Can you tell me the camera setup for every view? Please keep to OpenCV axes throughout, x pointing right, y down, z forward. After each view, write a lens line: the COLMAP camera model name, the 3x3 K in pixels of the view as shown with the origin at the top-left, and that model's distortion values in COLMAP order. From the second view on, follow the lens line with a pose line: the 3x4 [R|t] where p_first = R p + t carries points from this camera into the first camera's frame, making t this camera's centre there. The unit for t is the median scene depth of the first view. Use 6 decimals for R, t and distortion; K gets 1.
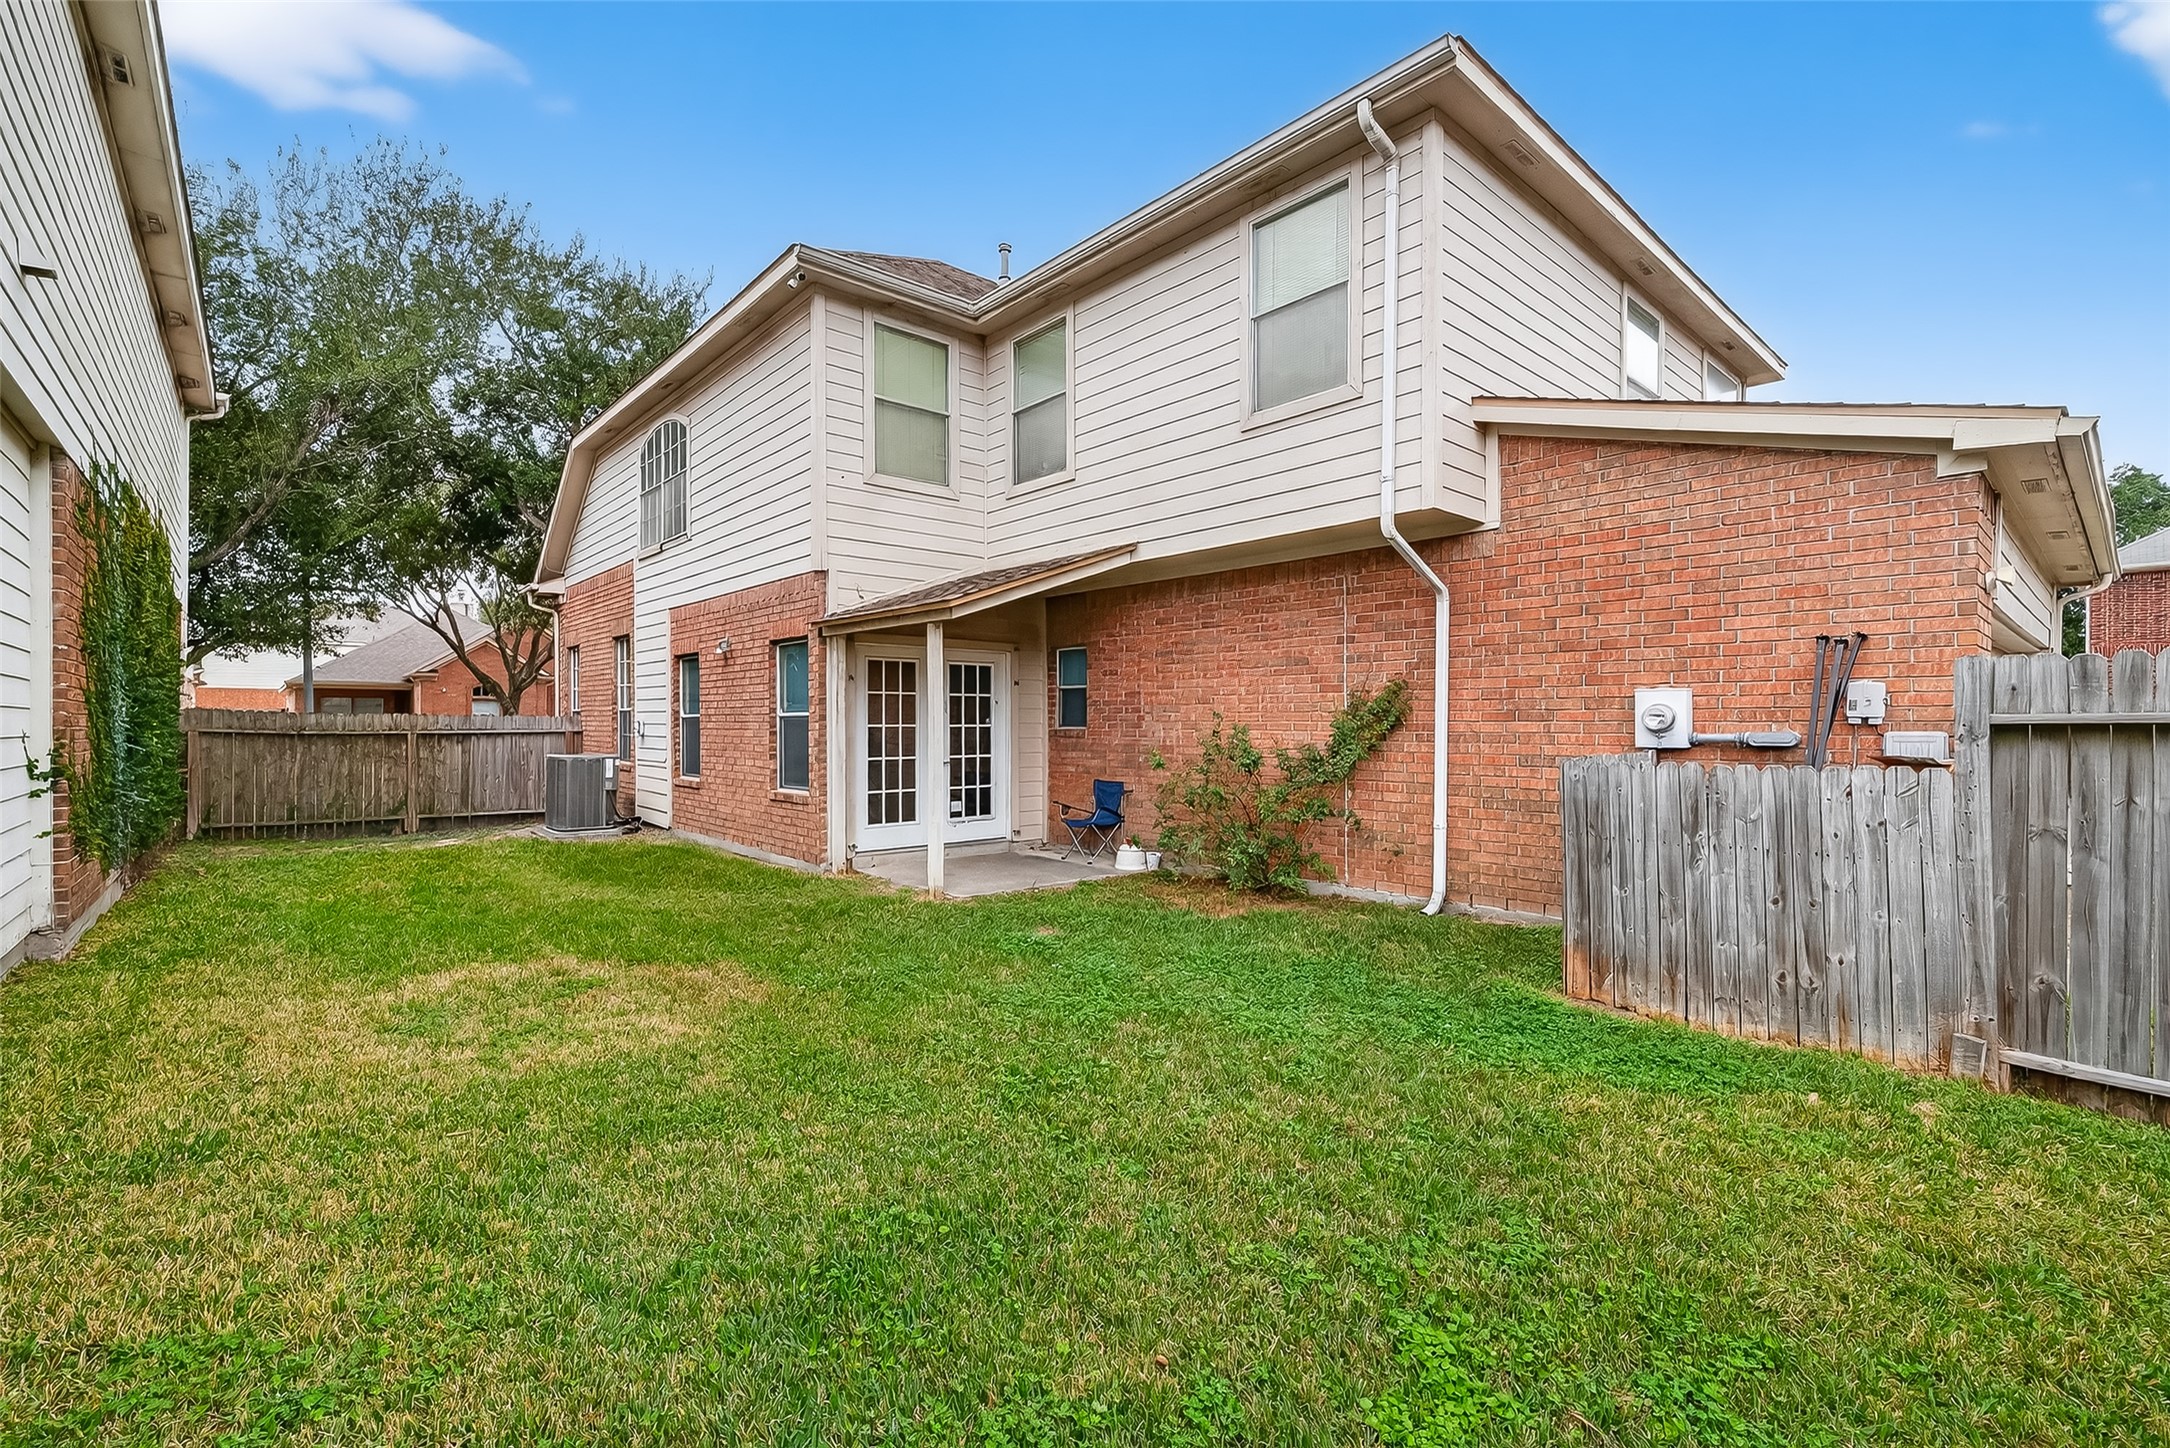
lens RADIAL K [[940.5, 0, 1122.3], [0, 940.5, 731.5], [0, 0, 1]] dist [0.002700, 0.000144]
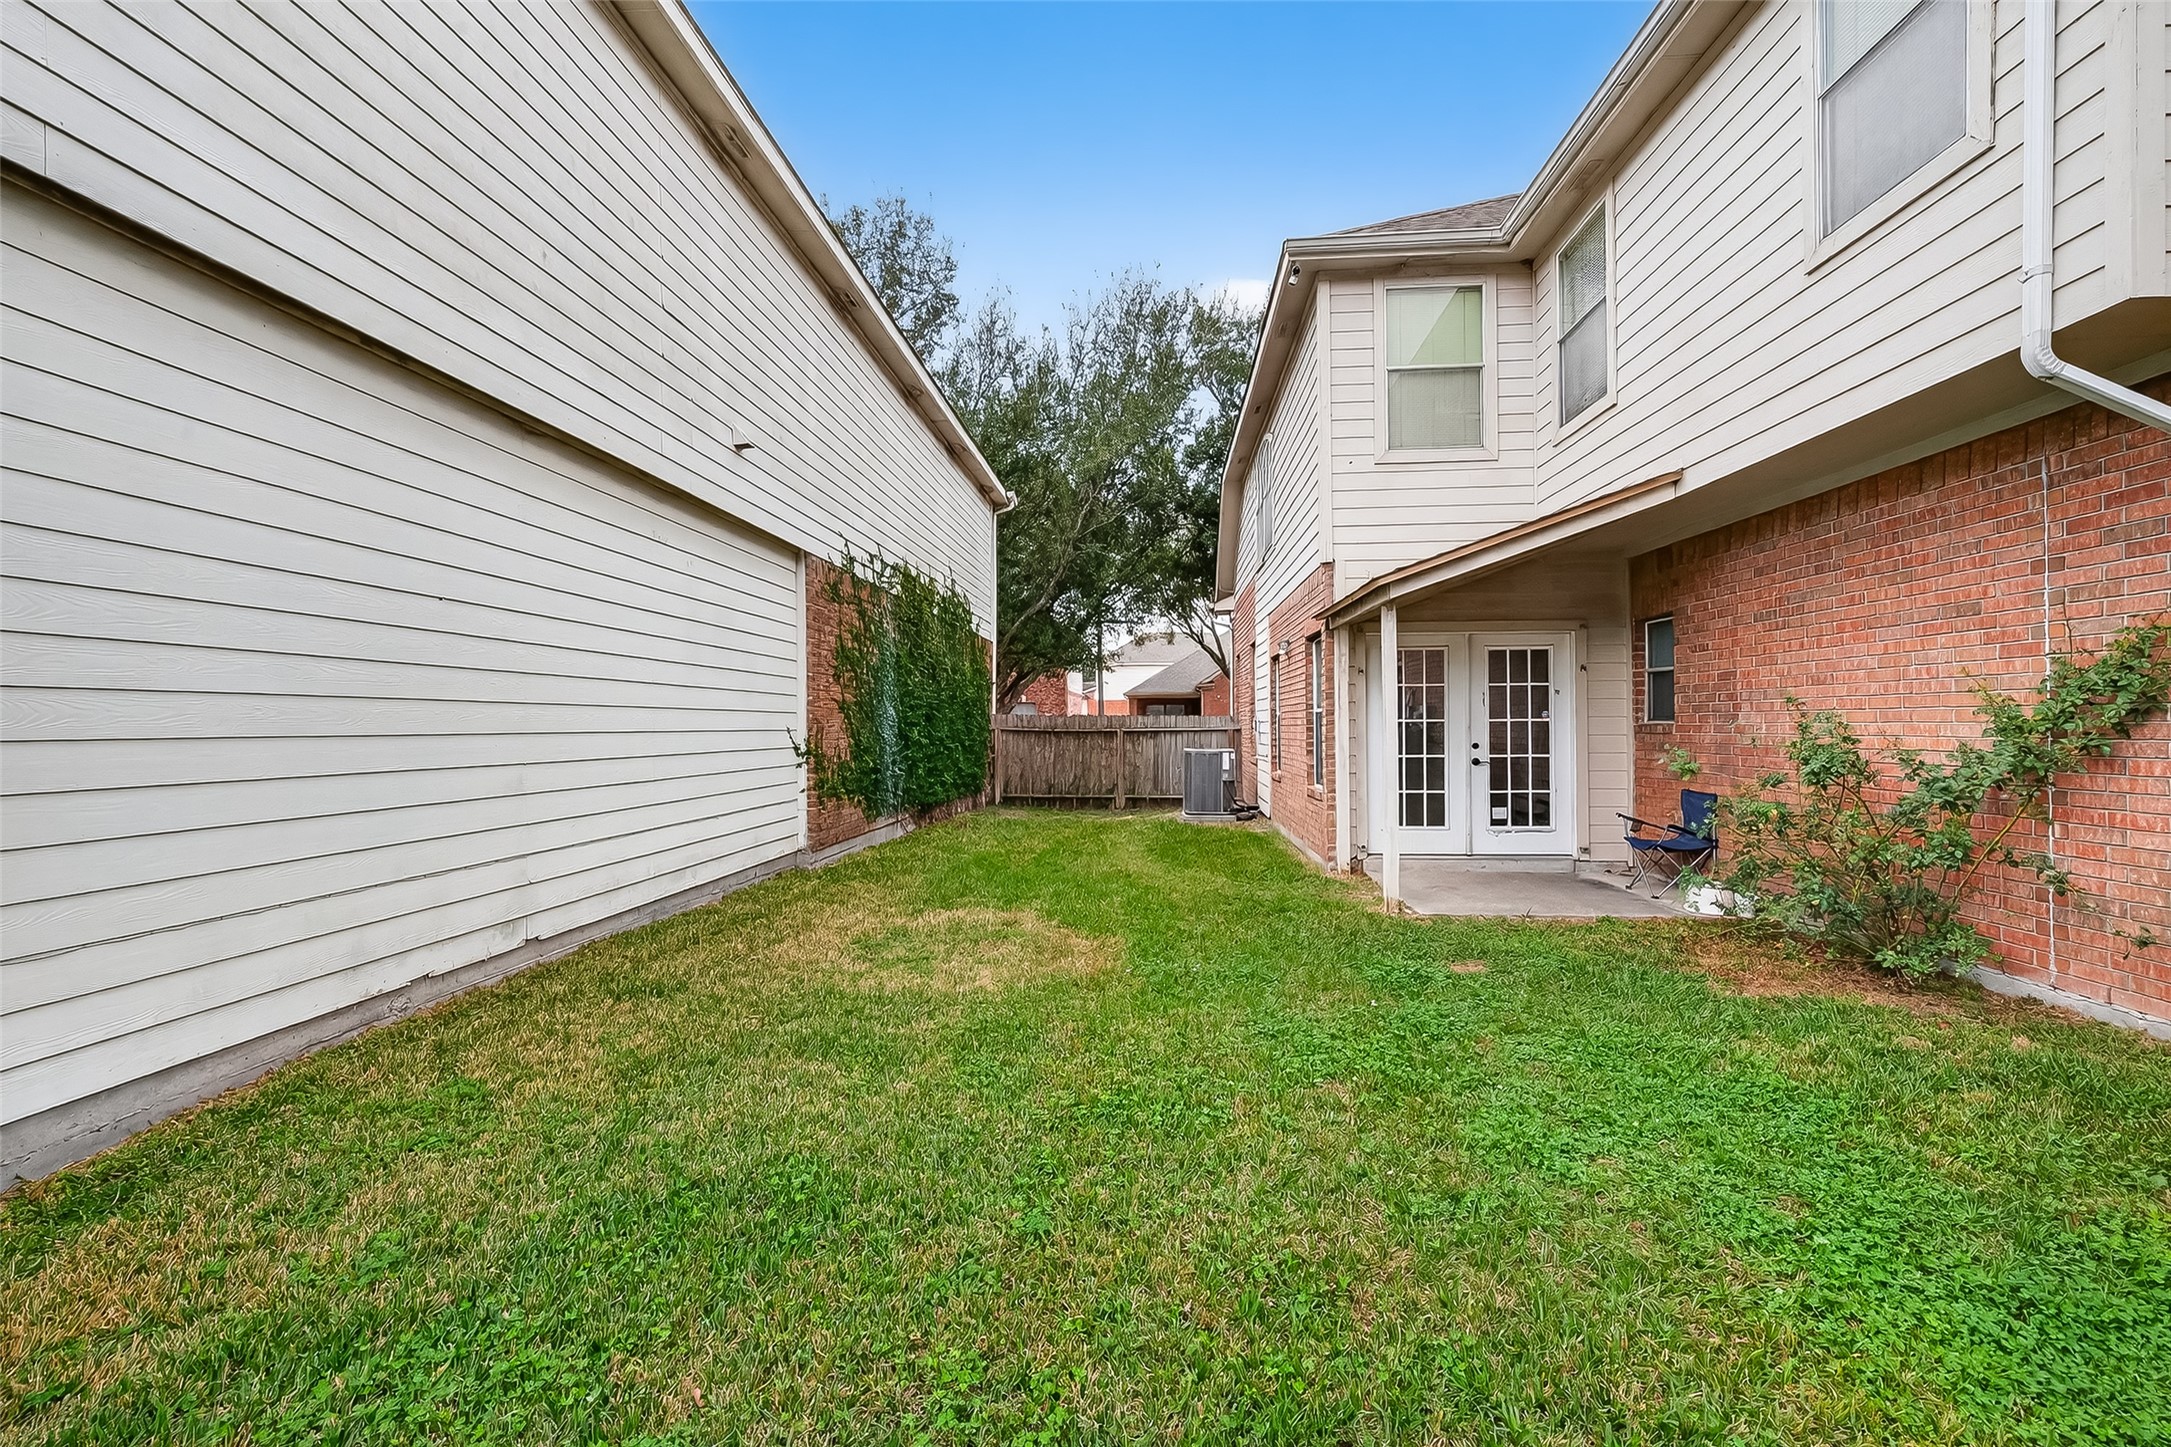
lens RADIAL K [[941.2, 0, 1084.5], [0, 941.2, 729.5], [0, 0, 1]] dist [0.002114, -0.000035]
pose [[0.691727, -0.001709, -0.722157, 0.191494], [0.000384, 0.999998, -0.001998, 0.004194], [0.722159, 0.001105, 0.691726, 0.126069]]
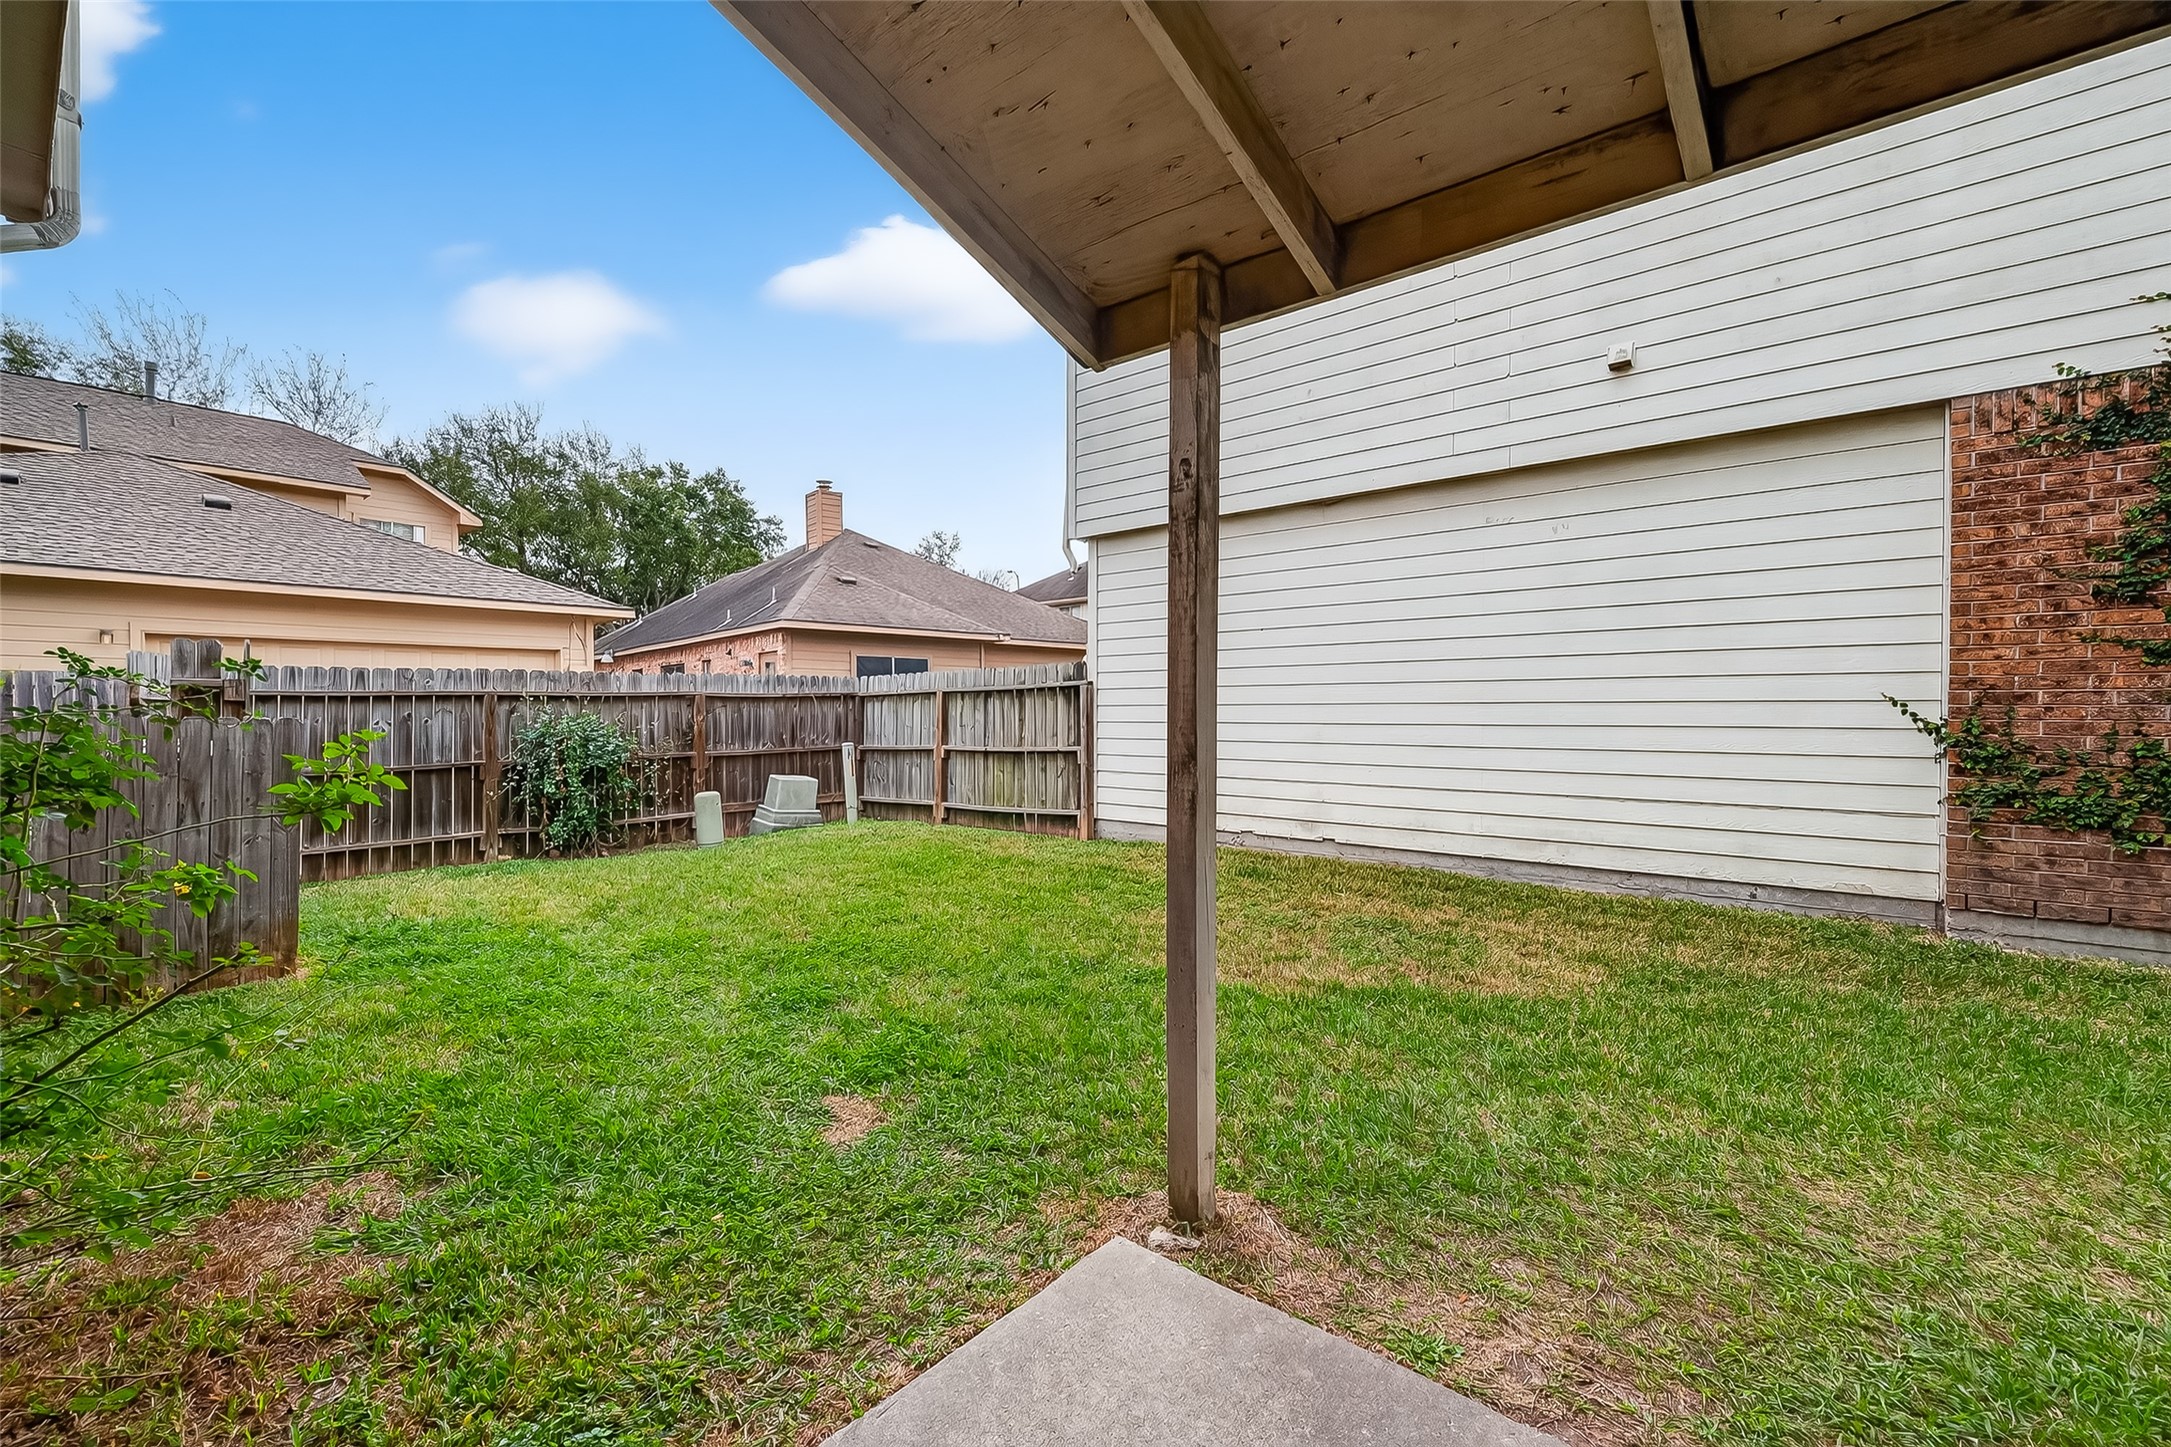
lens RADIAL K [[910.2, 0, 1085.6], [0, 910.2, 715.5], [0, 0, 1]] dist [0.000229, 0.000024]
pose [[-0.988725, 0.002151, -0.149724, -0.076118], [-0.000010, 0.999896, 0.014425, 0.004026], [0.149739, 0.014264, -0.988623, 0.963923]]
